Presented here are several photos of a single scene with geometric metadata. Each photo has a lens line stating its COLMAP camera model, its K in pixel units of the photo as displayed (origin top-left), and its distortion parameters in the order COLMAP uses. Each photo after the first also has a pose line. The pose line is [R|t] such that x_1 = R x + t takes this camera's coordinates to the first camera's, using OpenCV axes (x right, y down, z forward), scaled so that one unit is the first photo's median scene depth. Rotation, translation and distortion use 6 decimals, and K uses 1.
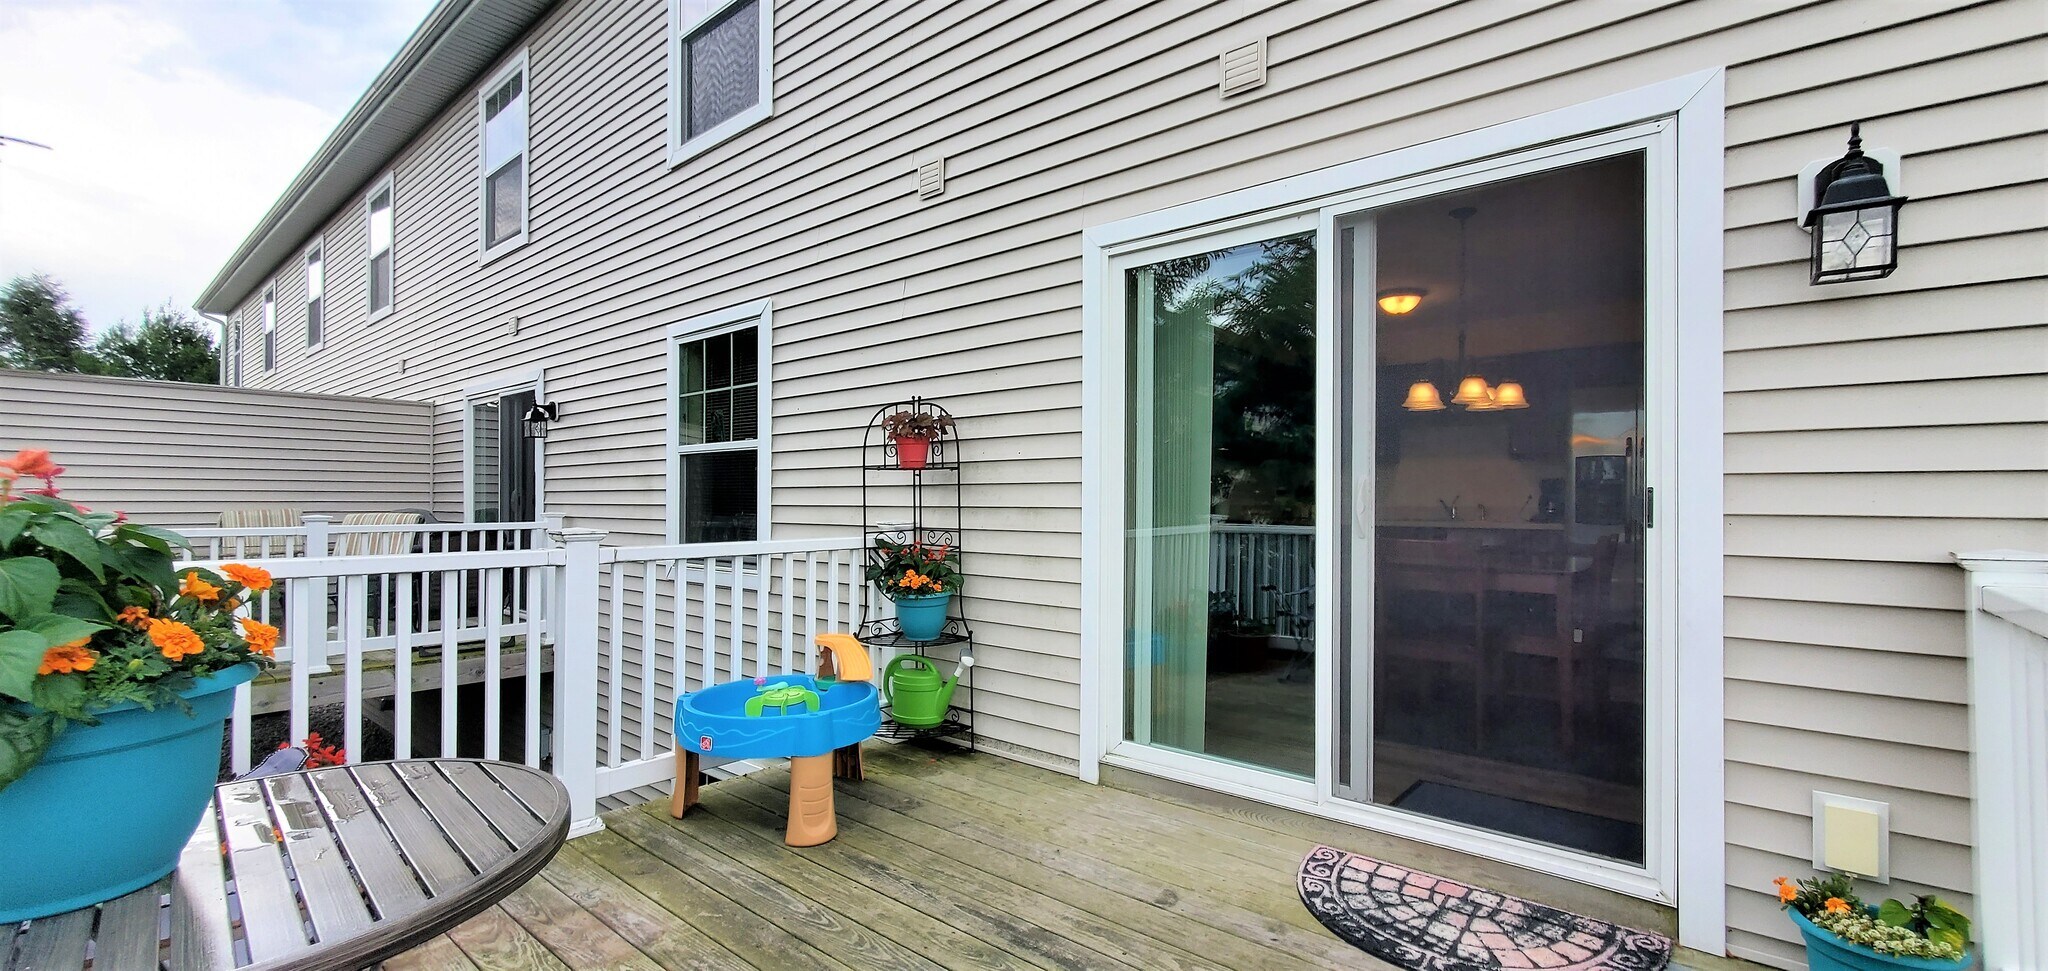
lens RADIAL K [[823.7, 0, 1030.4], [0, 823.7, 491.4], [0, 0, 1]] dist [0.014467, -0.000379]
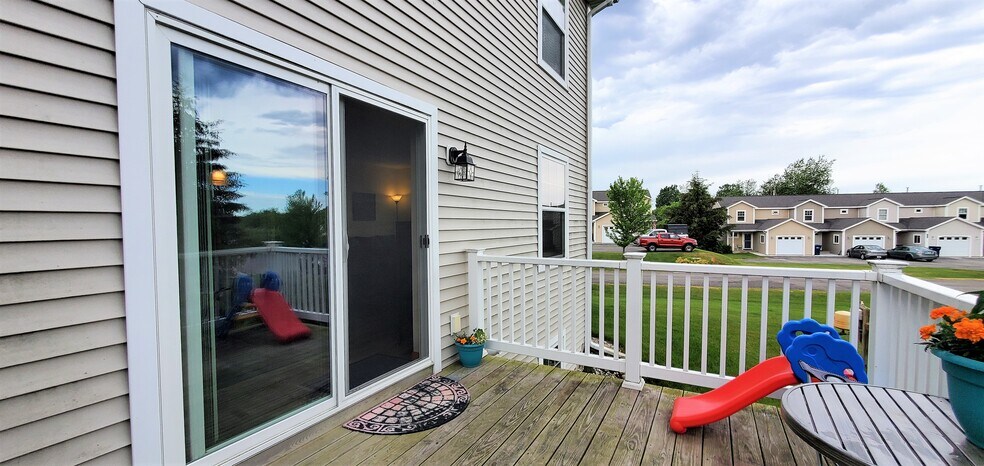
lens RADIAL K [[389.3, 0, 495.3], [0, 389.3, 237.8], [0, 0, 1]] dist [-0.002299, -0.000063]
pose [[-0.193436, -0.031903, 0.980594, -0.711136], [0.001166, 0.999463, 0.032747, -0.039834], [-0.981112, 0.007478, -0.193295, 1.008776]]
